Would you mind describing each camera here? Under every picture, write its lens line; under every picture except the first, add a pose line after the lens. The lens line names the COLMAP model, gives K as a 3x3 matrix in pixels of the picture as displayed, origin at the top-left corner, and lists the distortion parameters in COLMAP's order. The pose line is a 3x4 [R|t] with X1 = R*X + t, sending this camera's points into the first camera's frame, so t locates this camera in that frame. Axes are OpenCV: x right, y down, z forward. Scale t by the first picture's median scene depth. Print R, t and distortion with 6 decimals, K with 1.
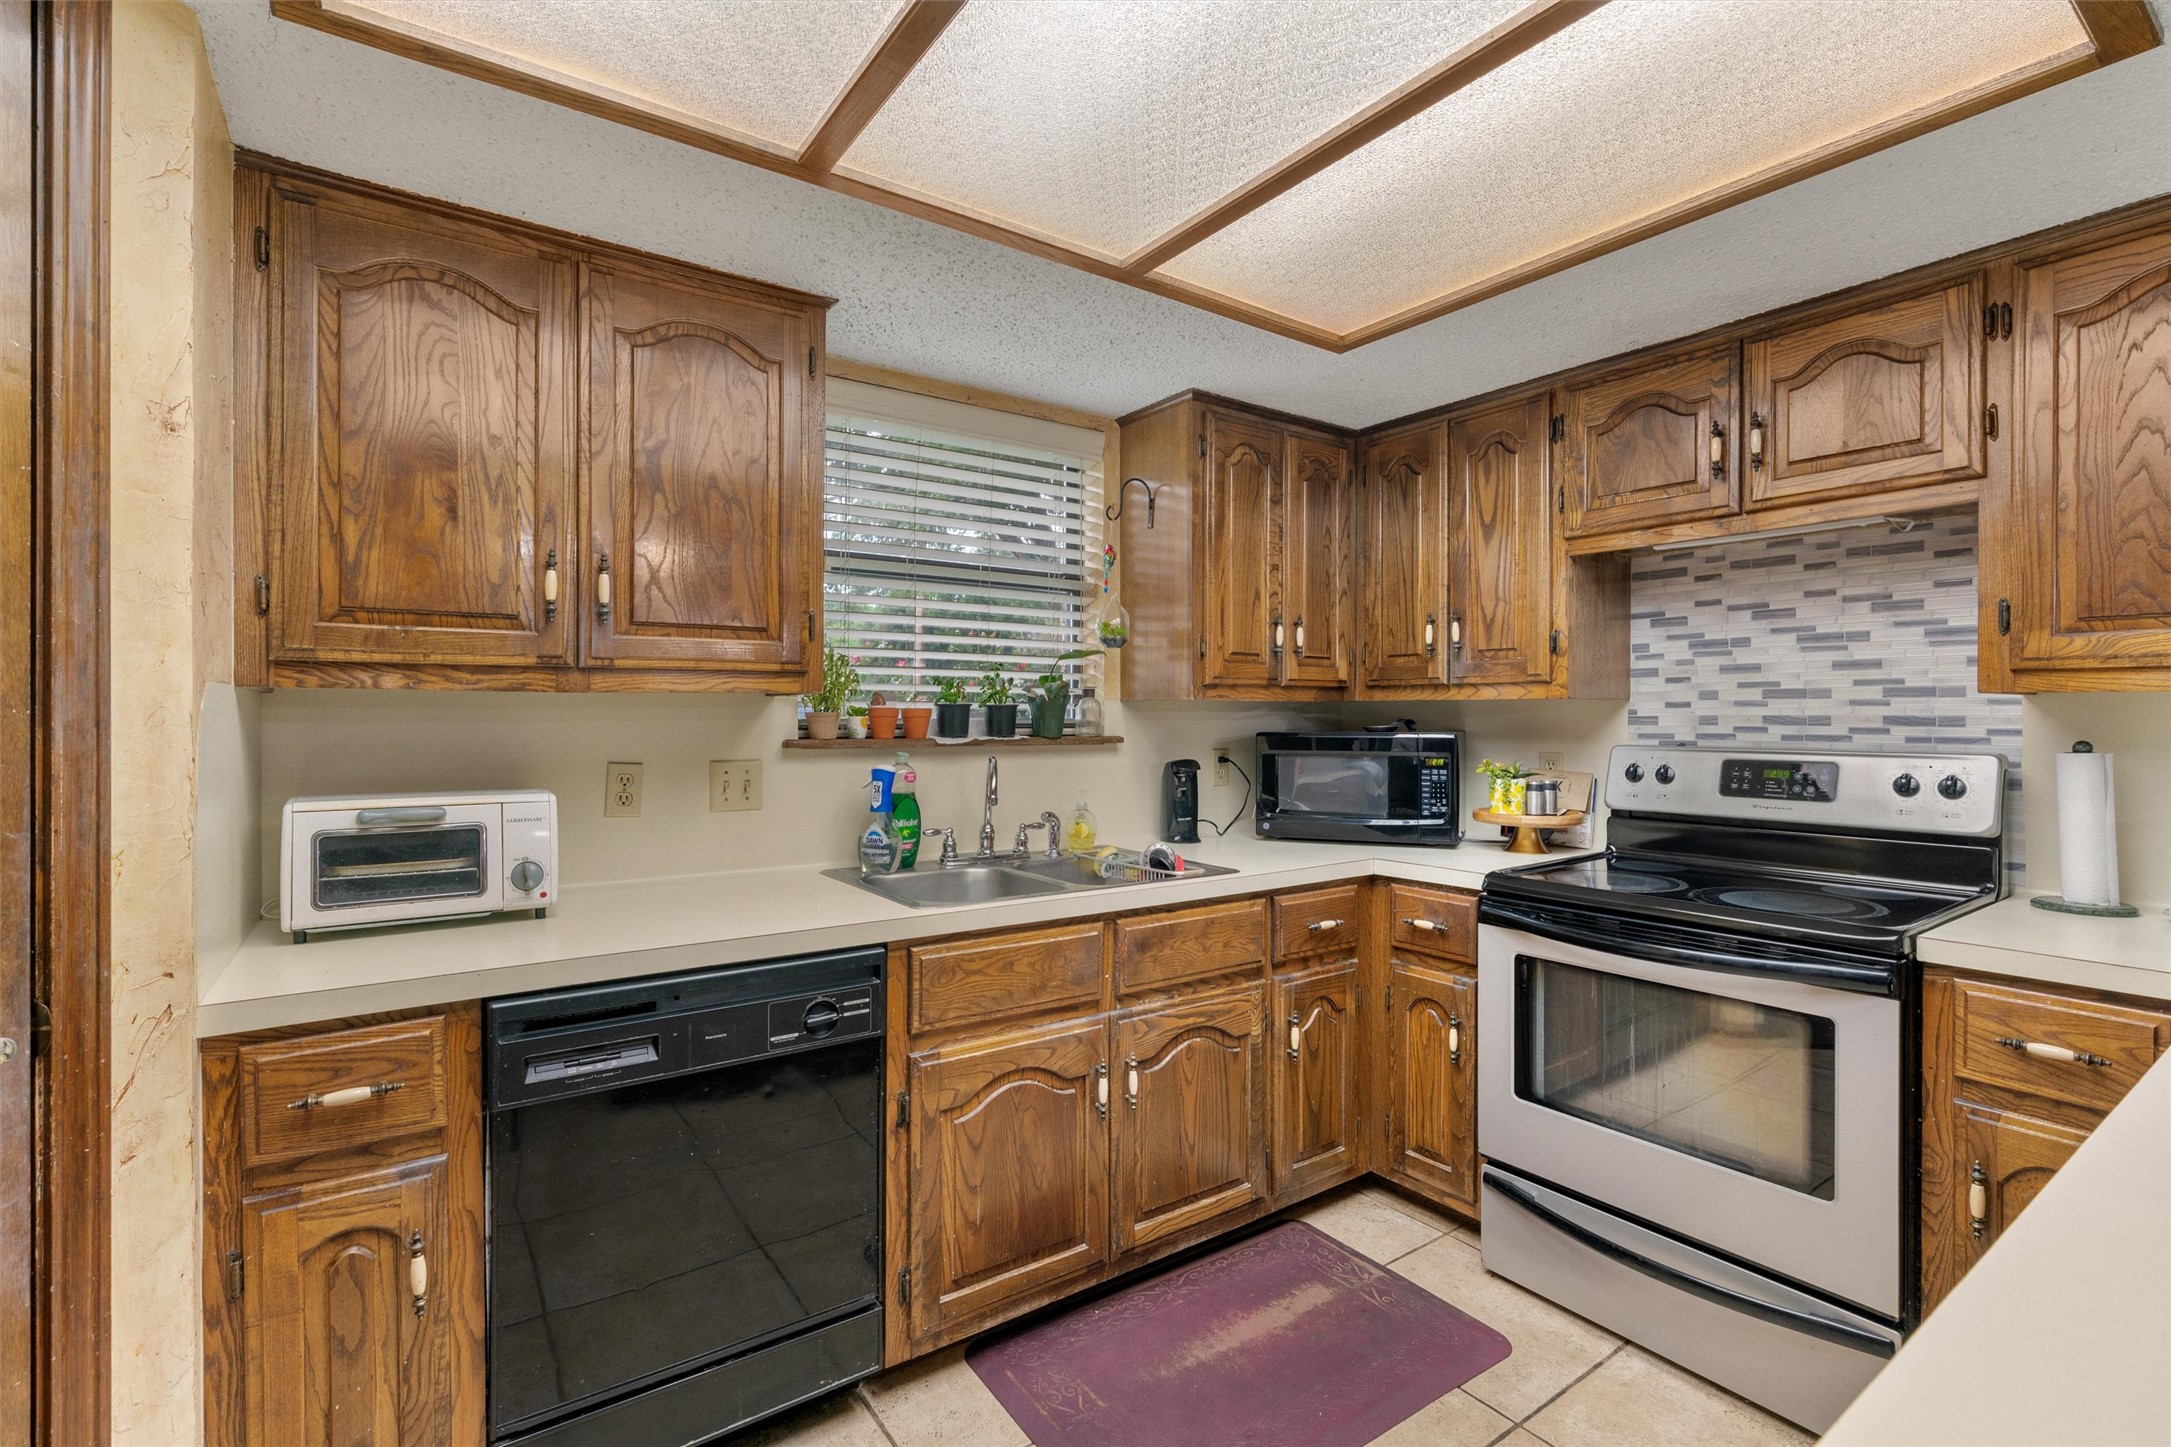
lens RADIAL K [[973.4, 0, 1083.7], [0, 973.4, 718.1], [0, 0, 1]] dist [-0.011158, 0.003774]
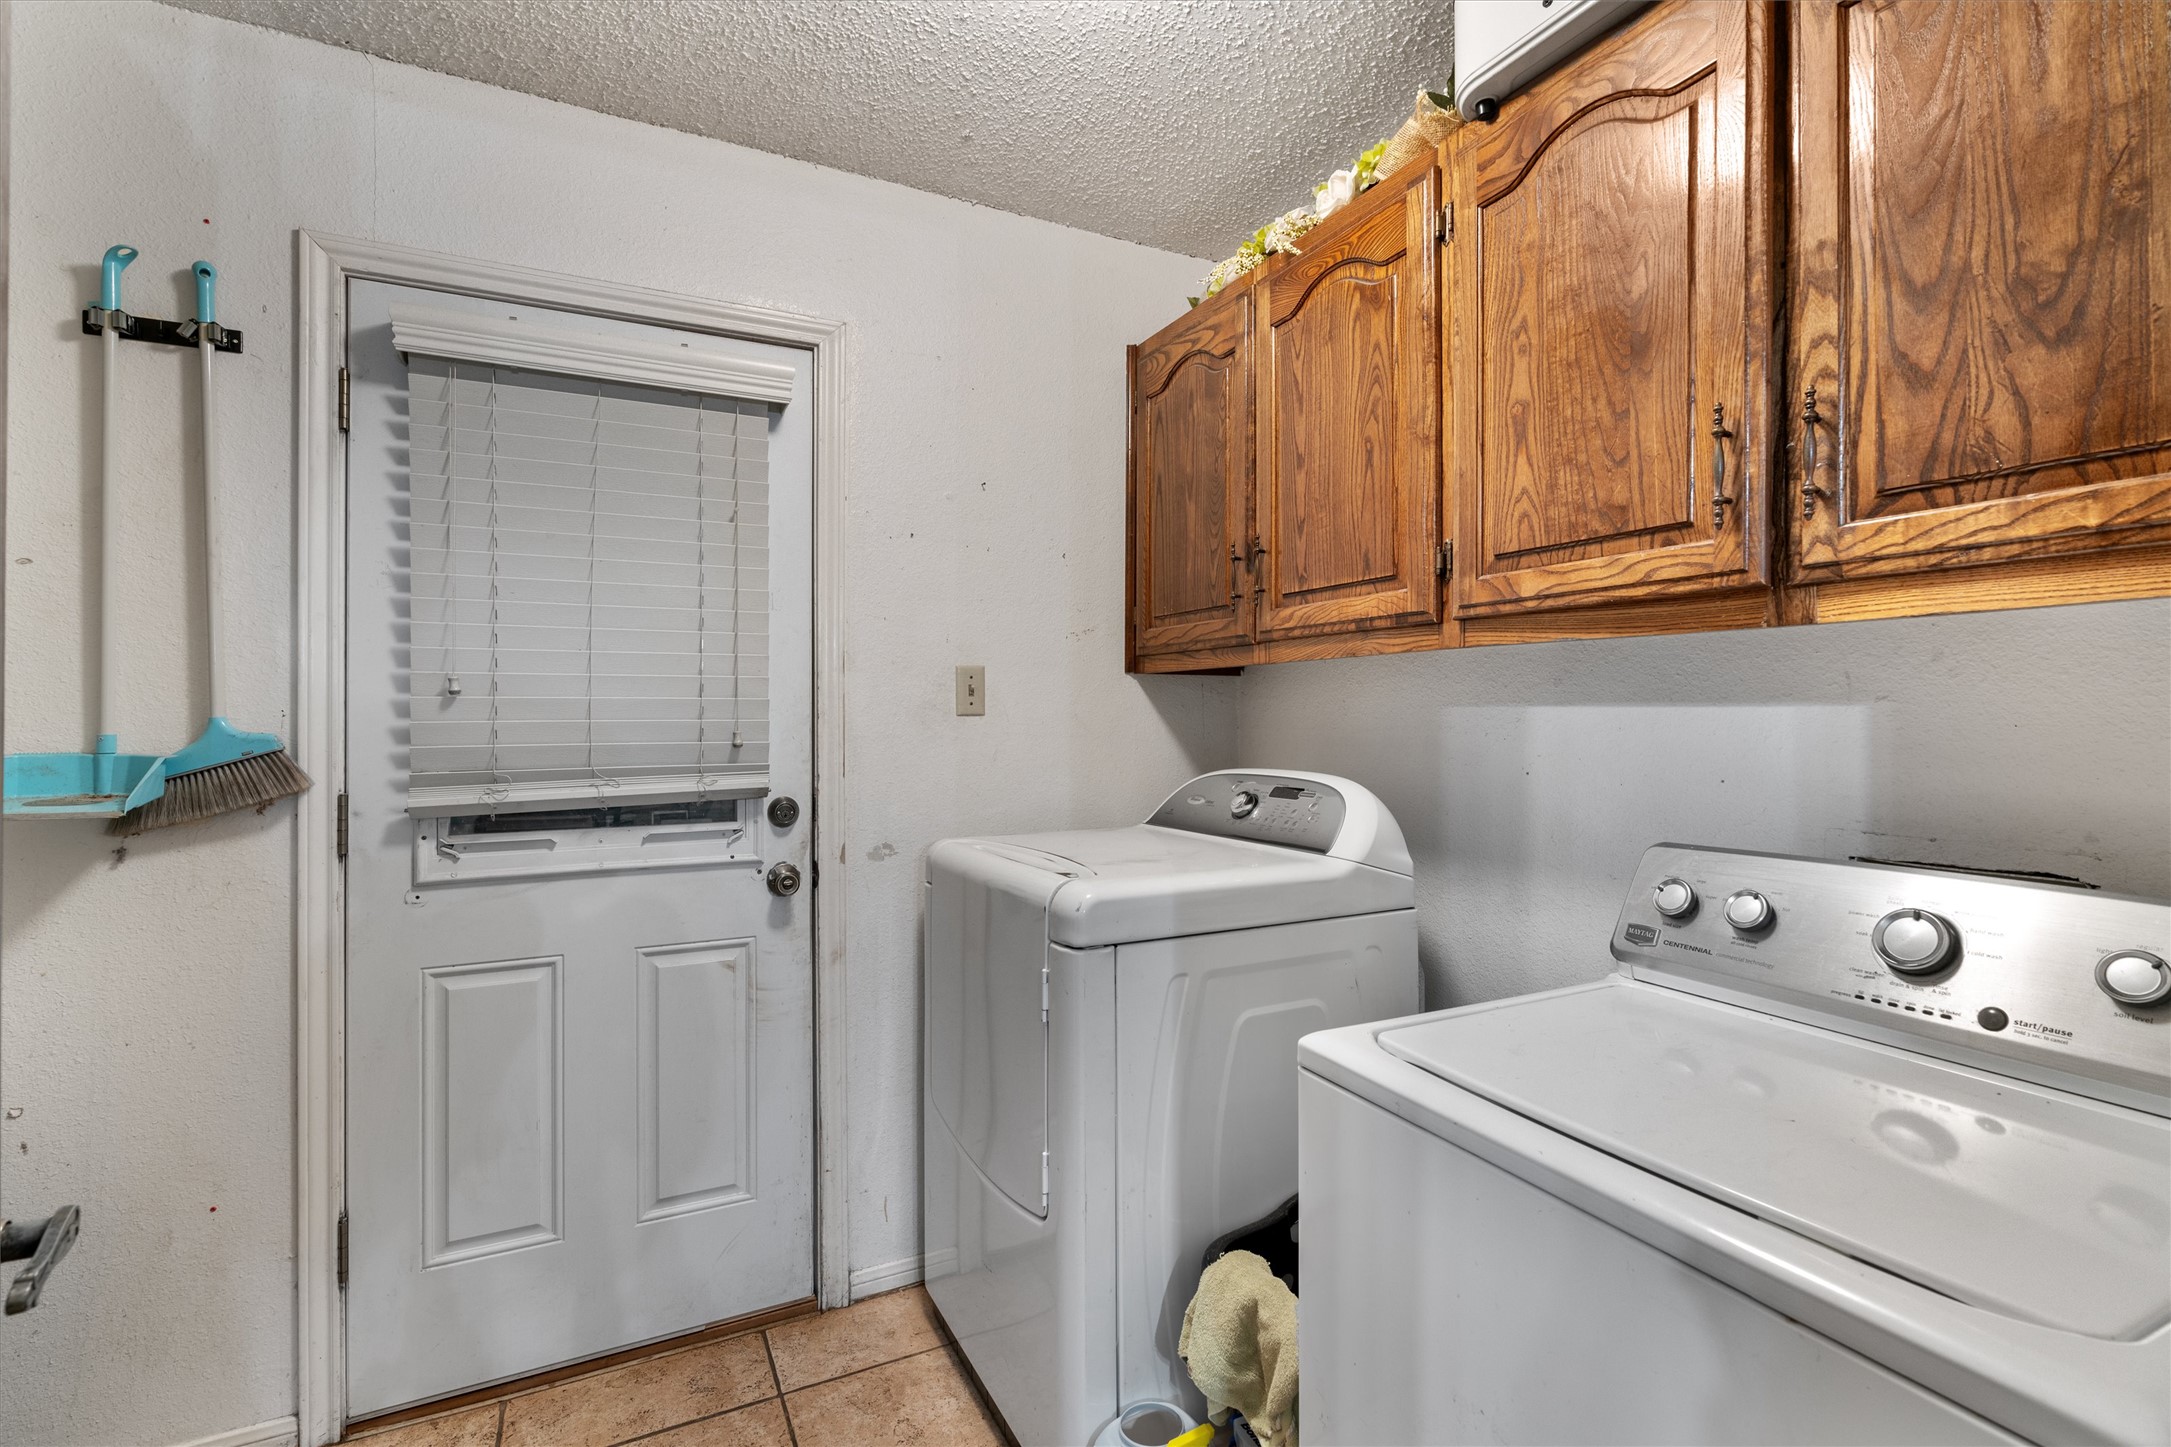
lens RADIAL K [[973.4, 0, 1082.1], [0, 973.4, 717.9], [0, 0, 1]] dist [-0.011158, 0.003774]
pose [[0.989849, -0.000440, -0.142122, 0.375450], [0.000306, 0.999999, -0.000961, -0.139319], [0.142123, 0.000907, 0.989849, 0.431714]]
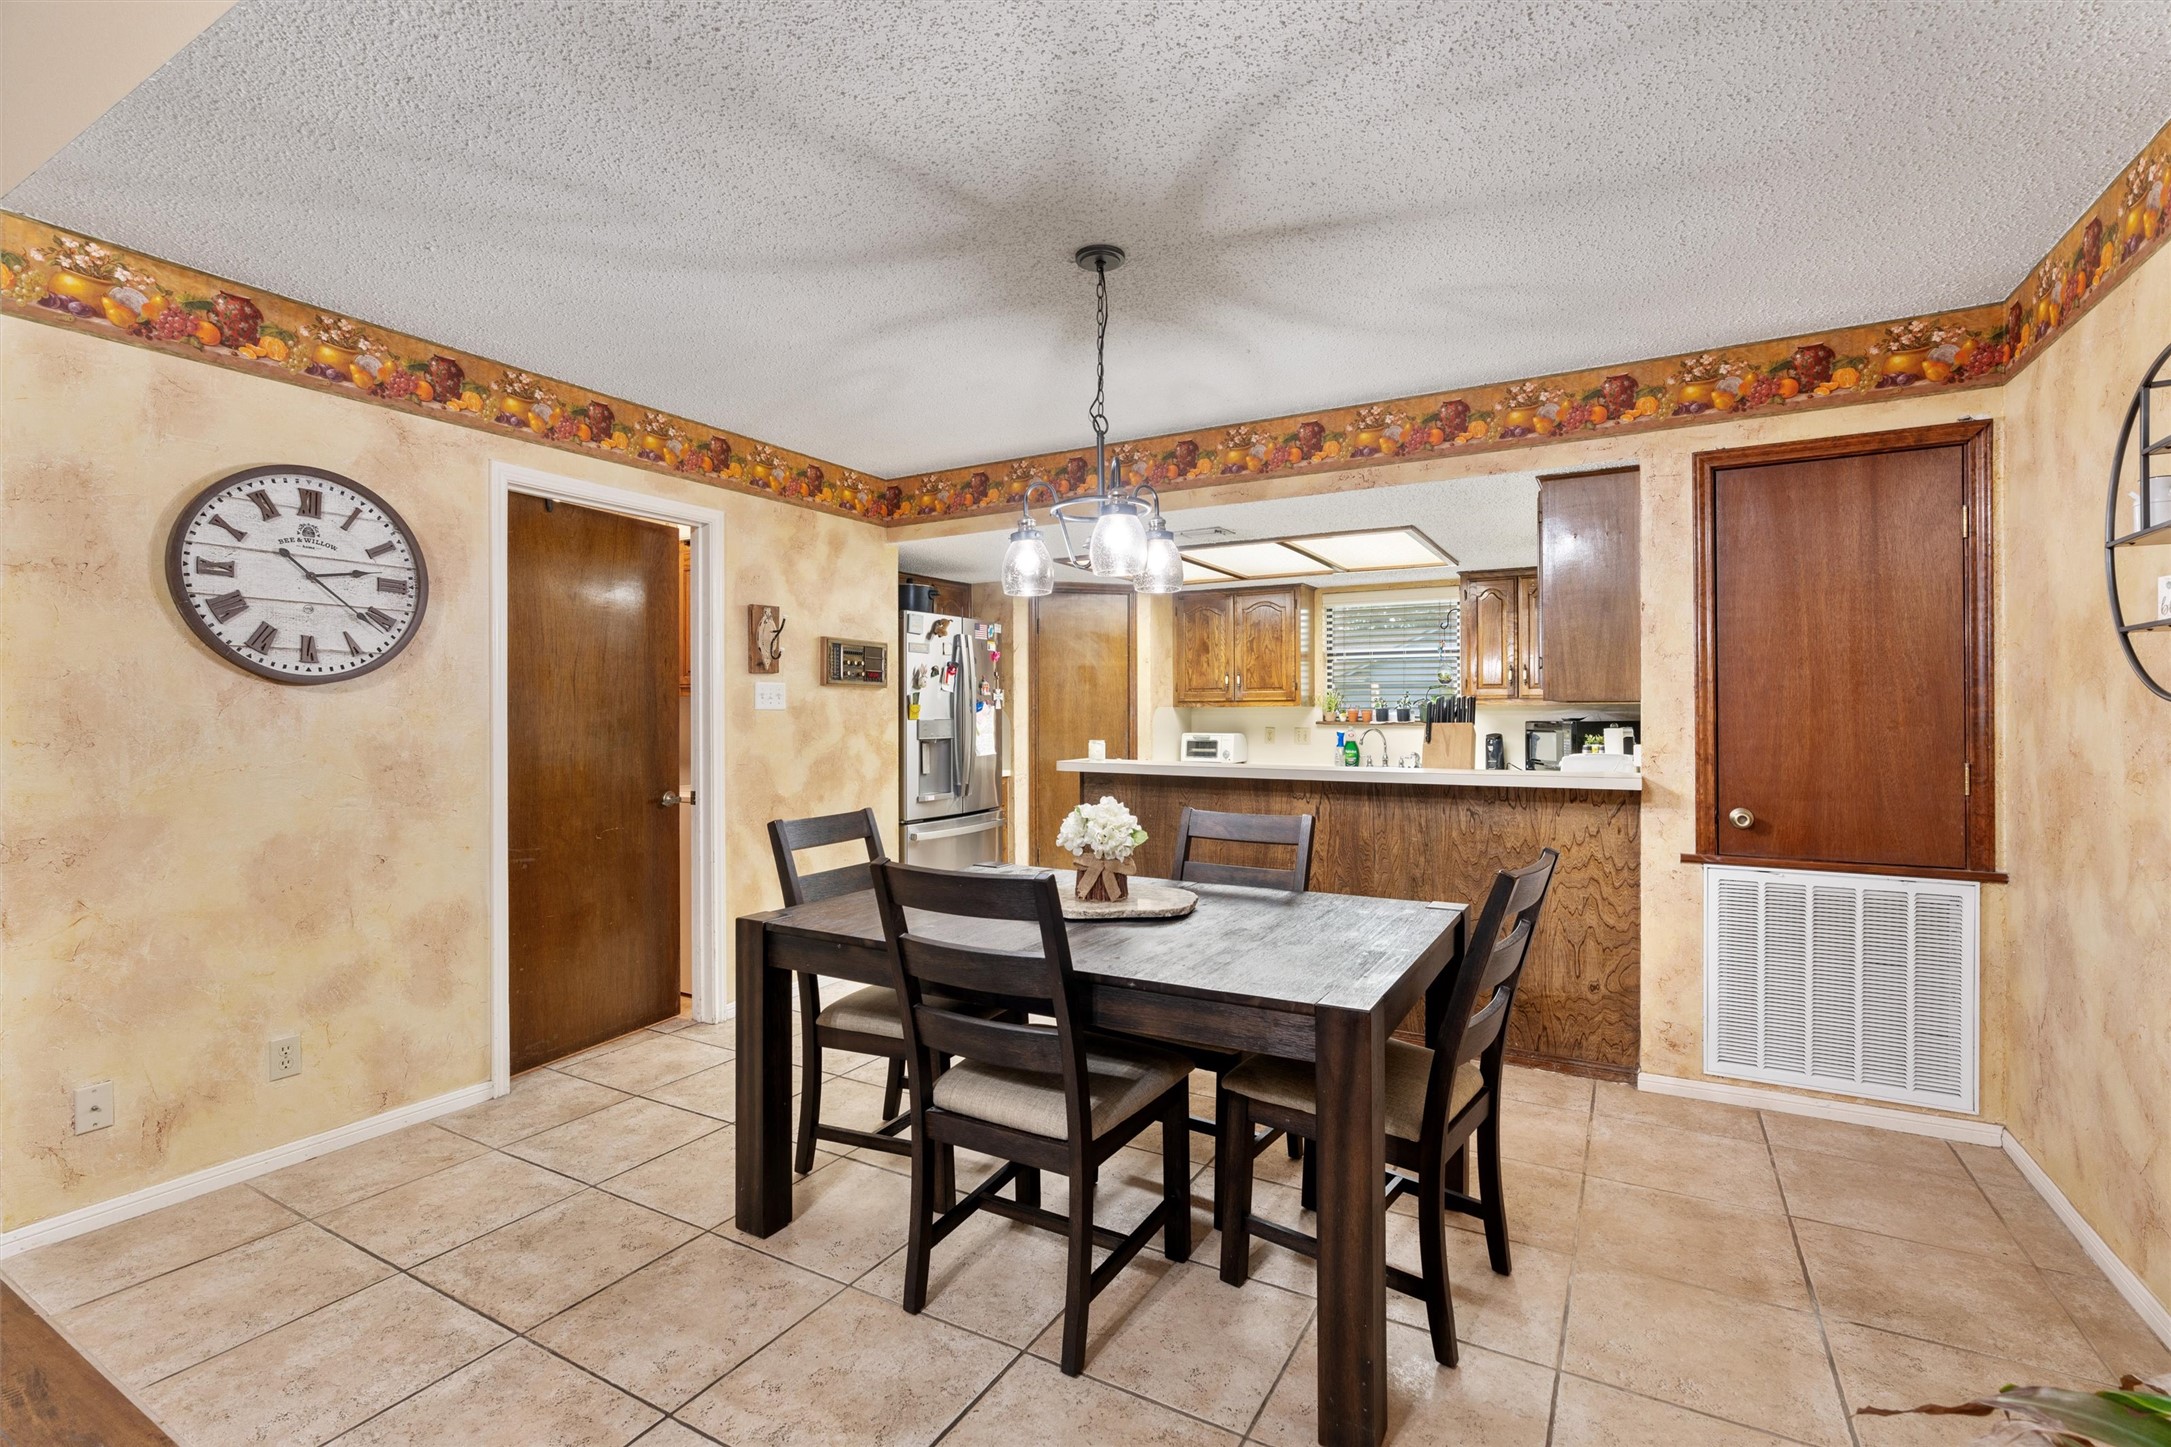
lens RADIAL K [[973.4, 0, 1080.2], [0, 973.4, 716.8], [0, 0, 1]] dist [-0.011158, 0.003774]
pose [[0.418373, 0.001835, -0.908273, 2.176596], [-0.001161, 0.999998, 0.001485, 0.005330], [0.908275, 0.000433, 0.418374, -0.929368]]
